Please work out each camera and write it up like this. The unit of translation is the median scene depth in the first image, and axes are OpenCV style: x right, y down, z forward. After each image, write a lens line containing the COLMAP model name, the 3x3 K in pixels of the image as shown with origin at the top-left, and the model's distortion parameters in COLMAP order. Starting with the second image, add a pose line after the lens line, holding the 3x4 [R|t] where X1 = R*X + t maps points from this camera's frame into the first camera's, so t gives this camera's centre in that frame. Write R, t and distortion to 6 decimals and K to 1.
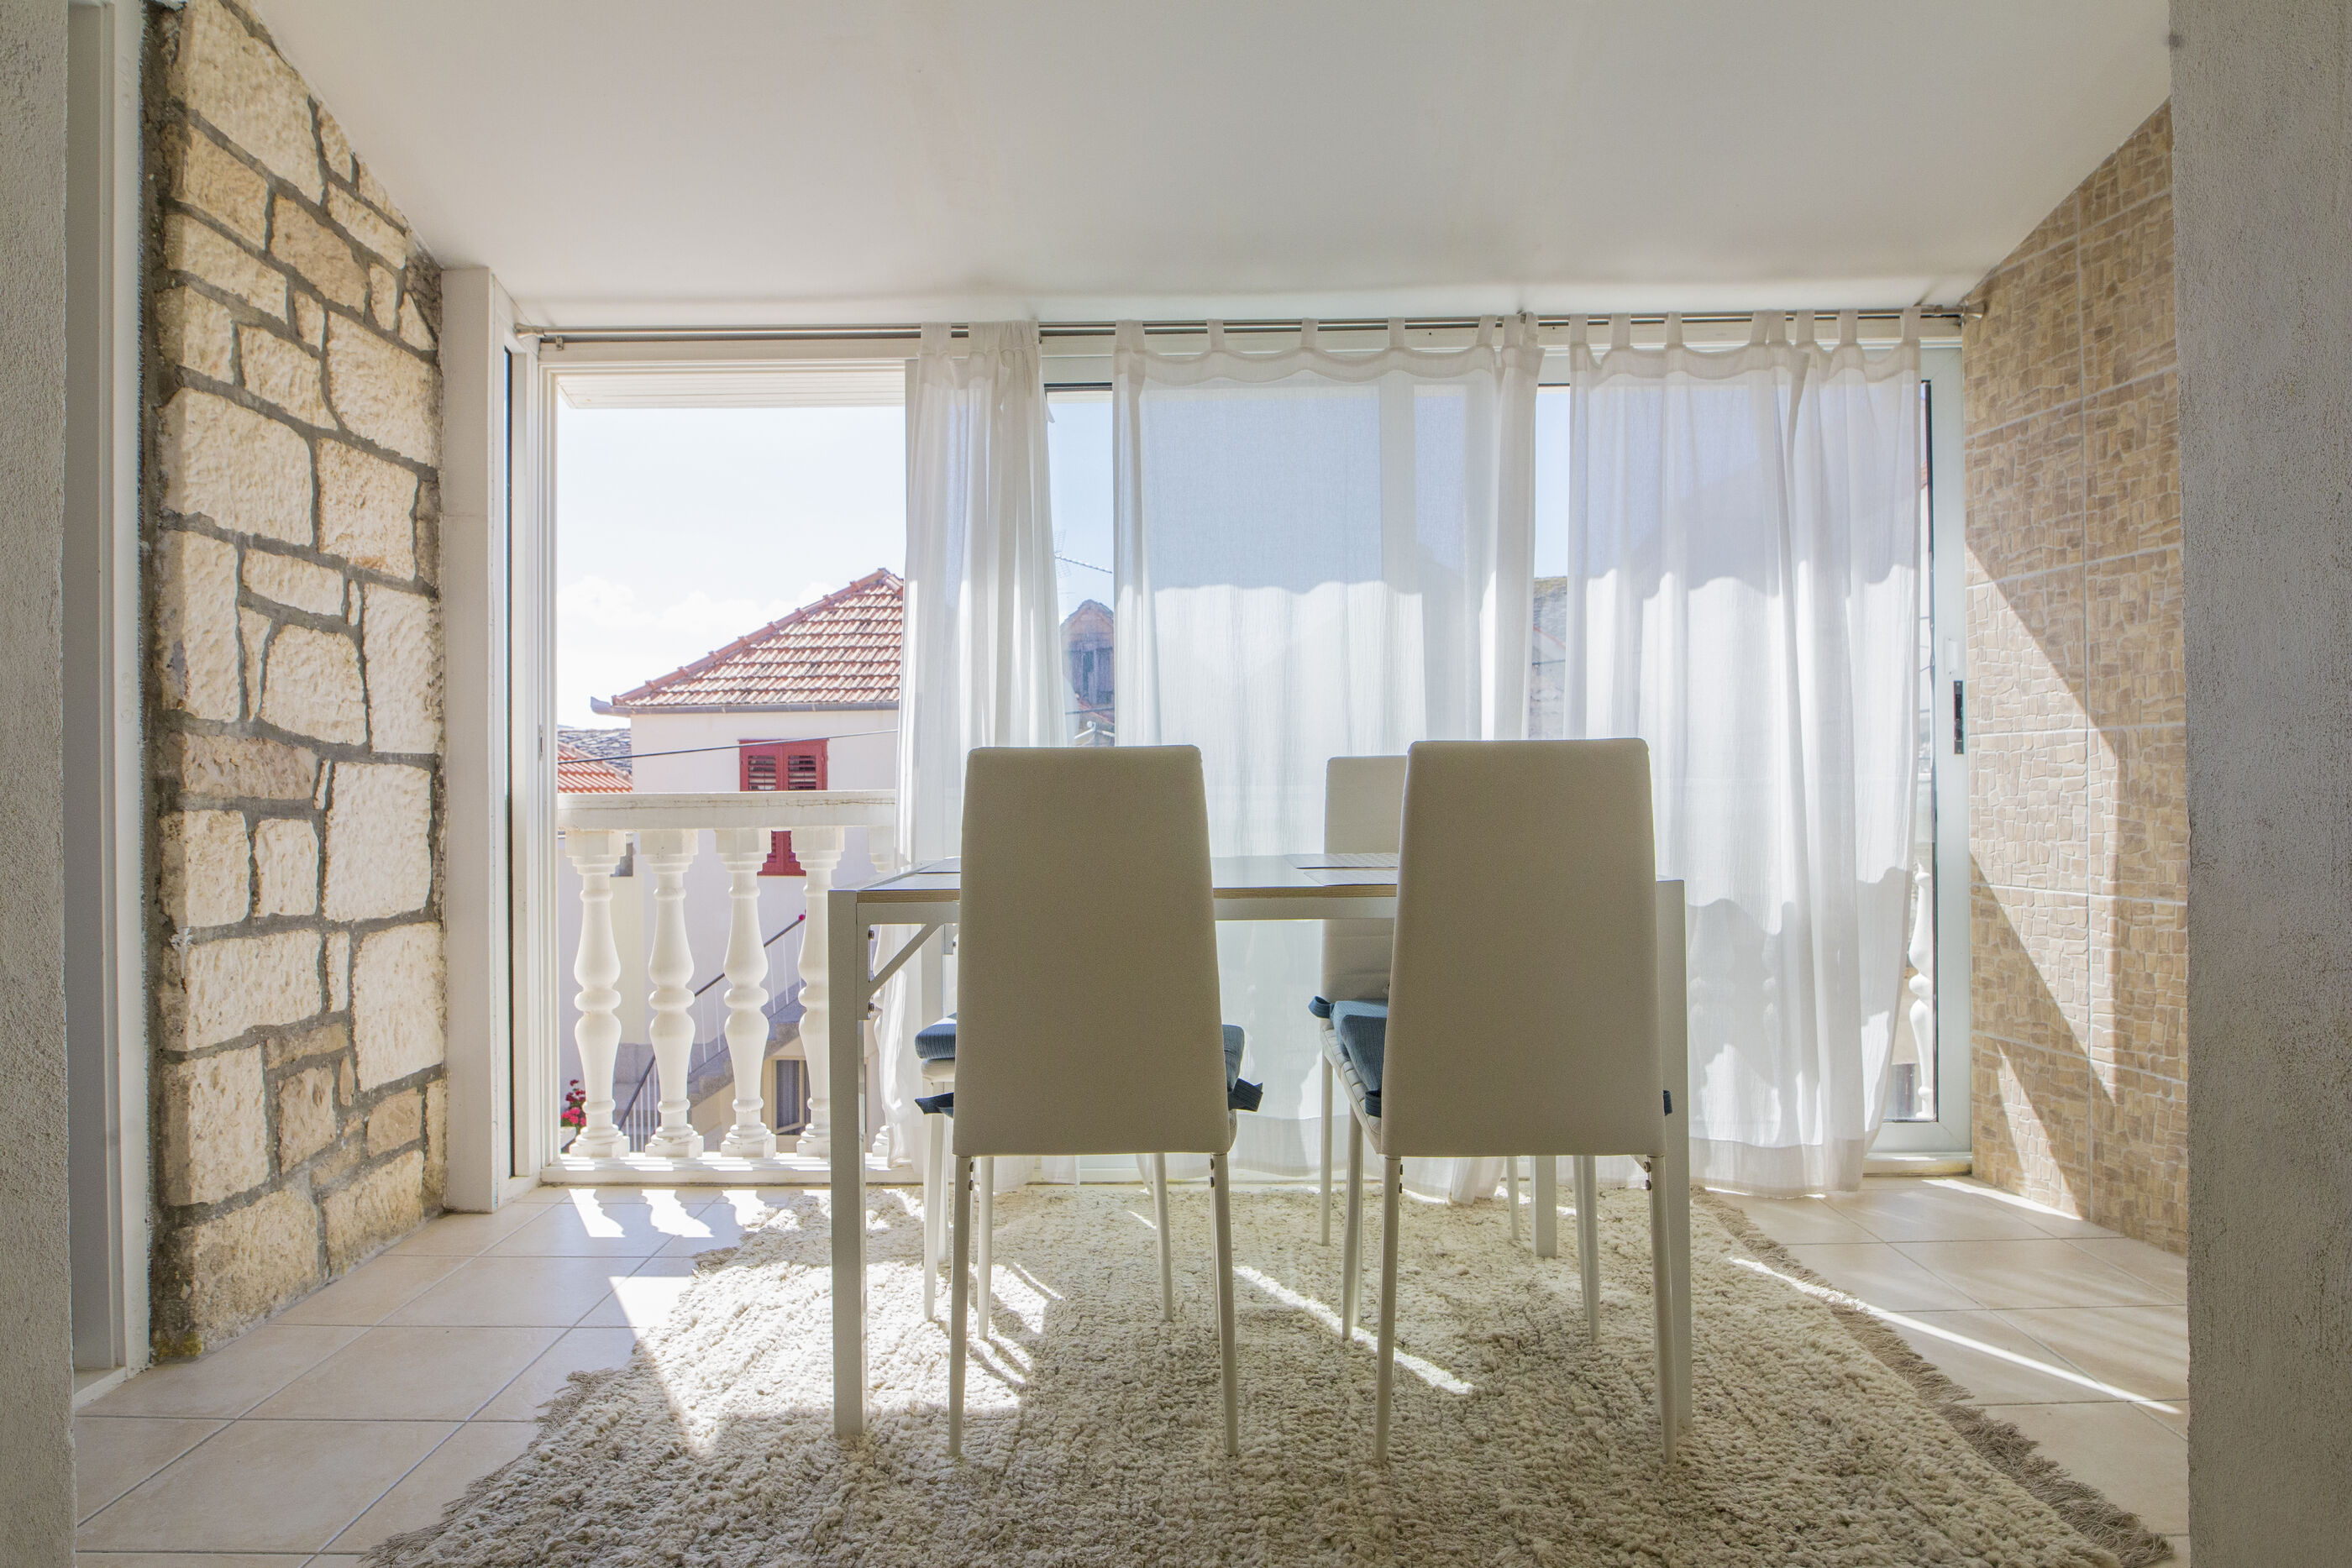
lens RADIAL K [[1361.4, 0, 1169.8], [0, 1361.4, 787.2], [0, 0, 1]] dist [-0.020056, -0.001839]
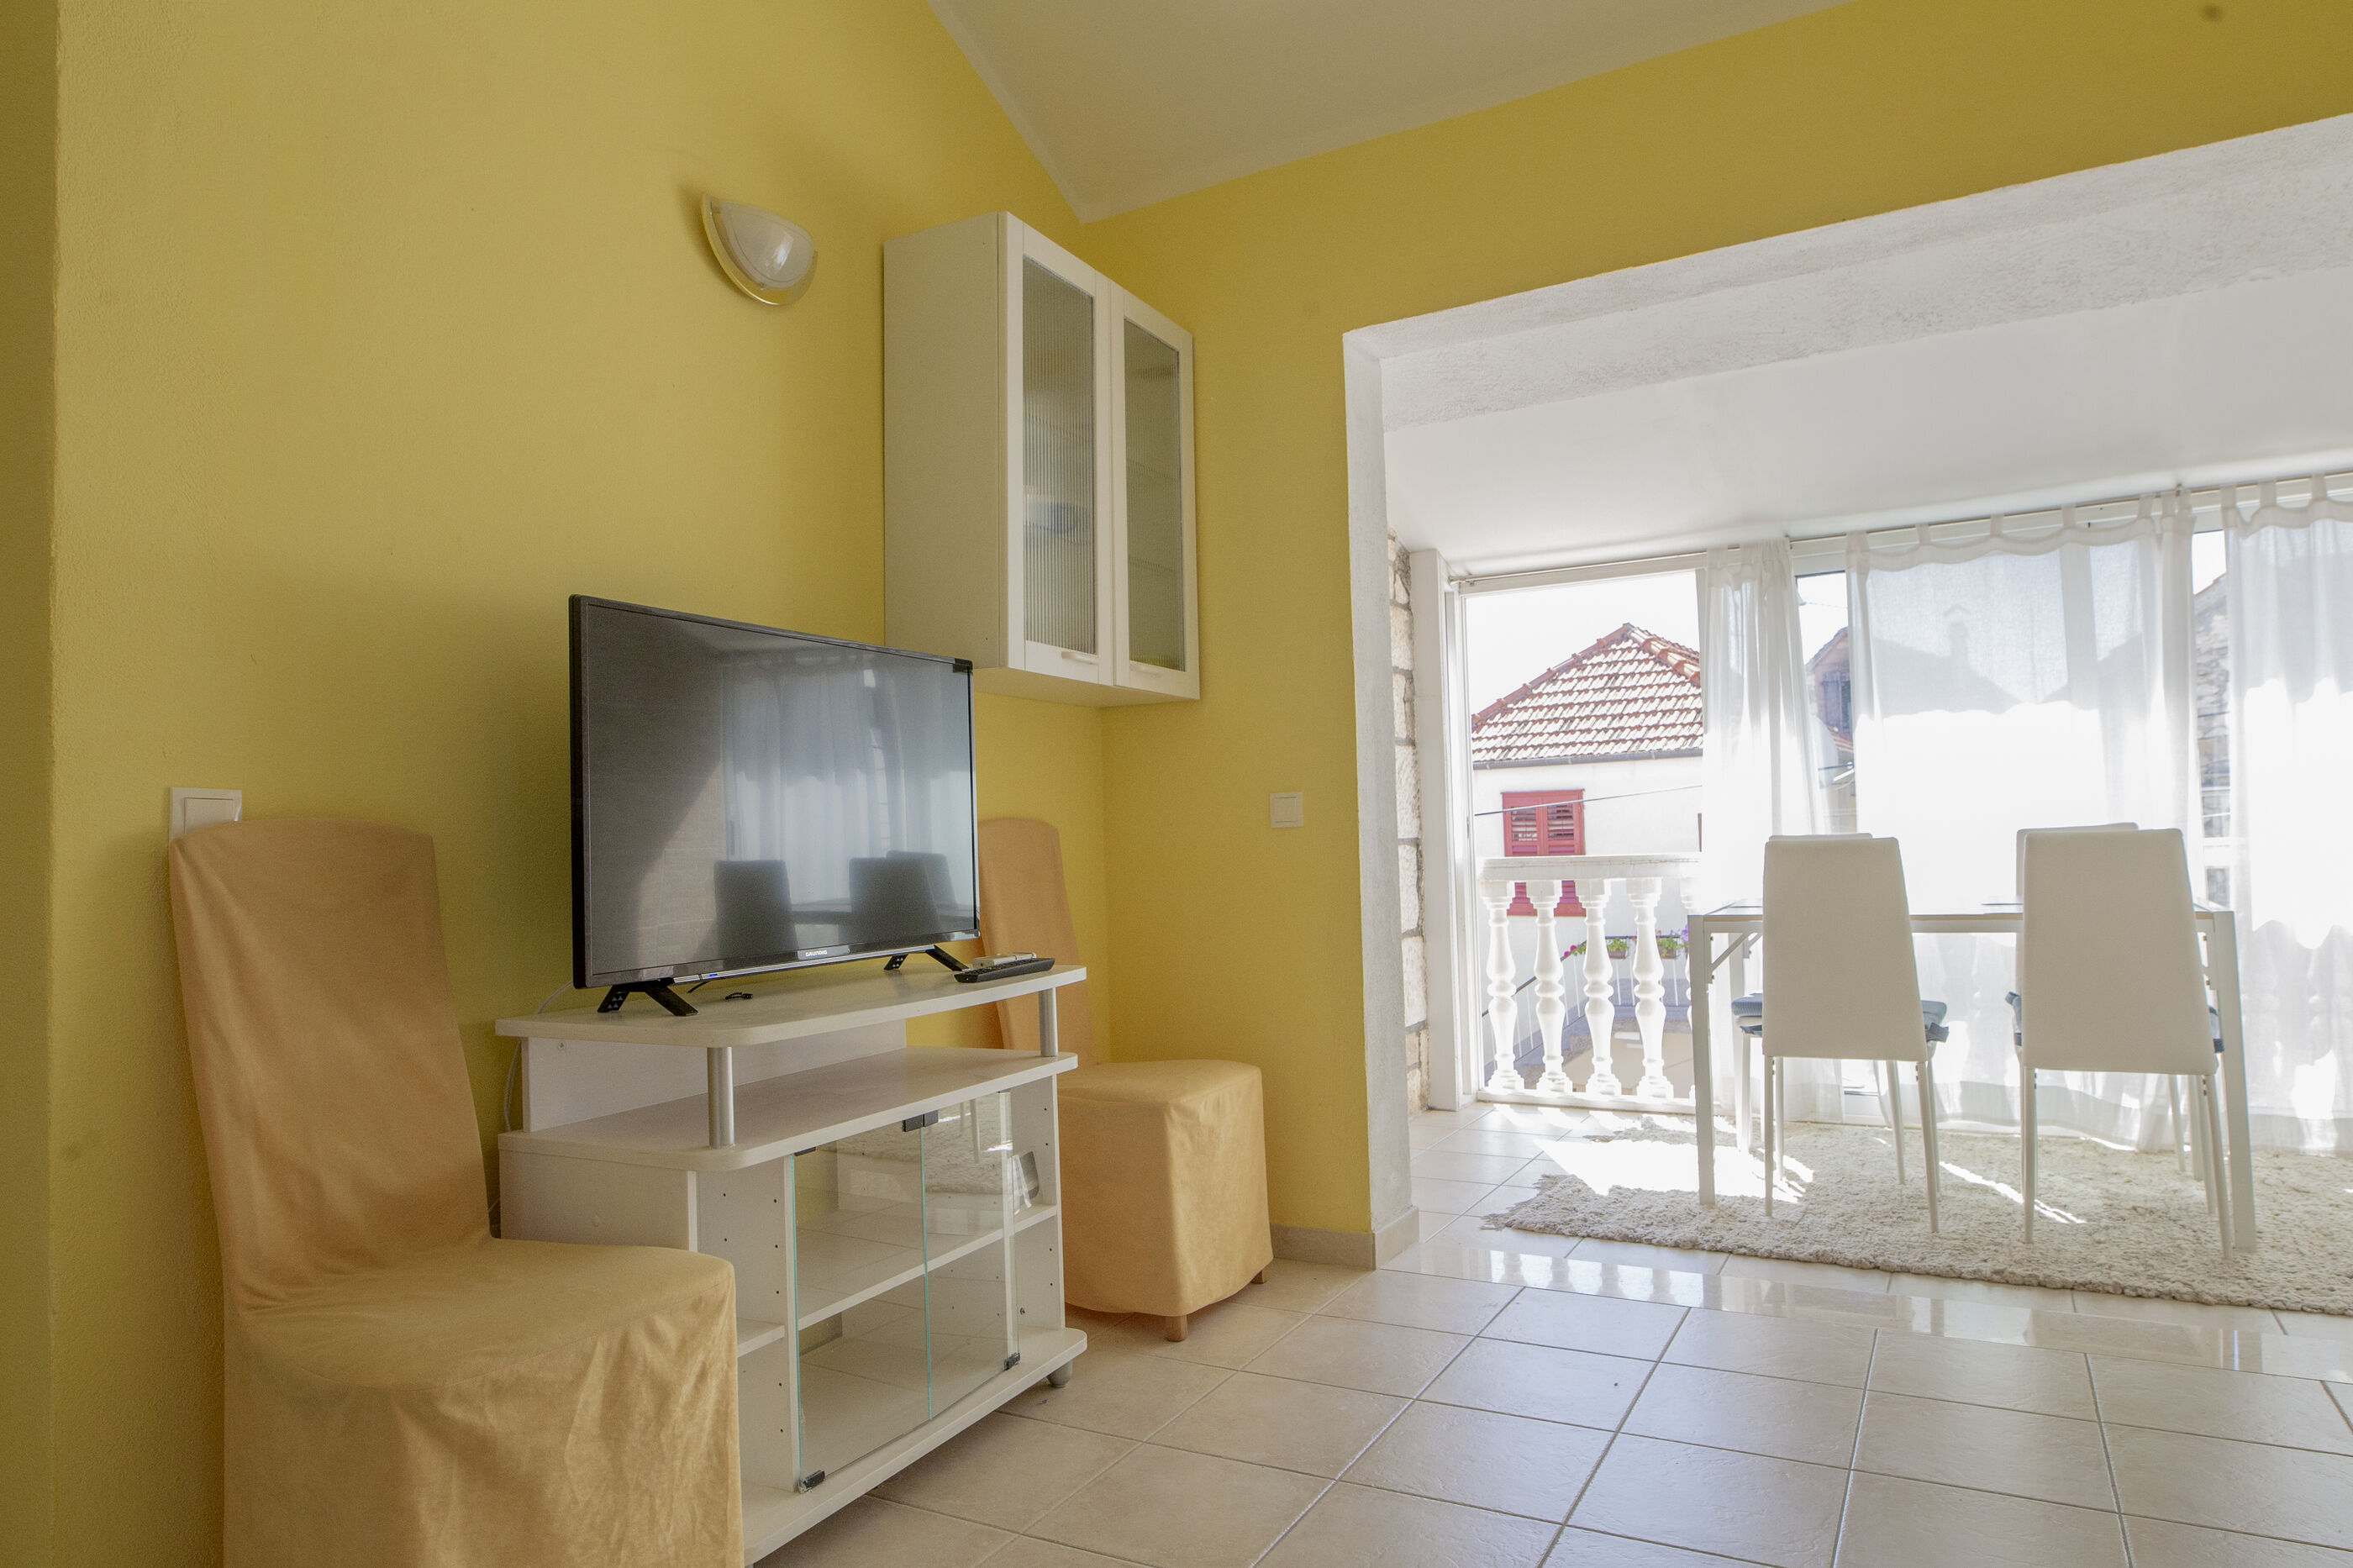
lens RADIAL K [[1408.8, 0, 1176.5], [0, 1408.8, 784.0], [0, 0, 1]] dist [-0.008903, -0.014167]
pose [[0.872334, -0.038927, -0.487358, 0.056100], [0.024225, 0.999042, -0.036435, -0.032095], [0.488309, 0.019977, 0.872442, -0.647349]]
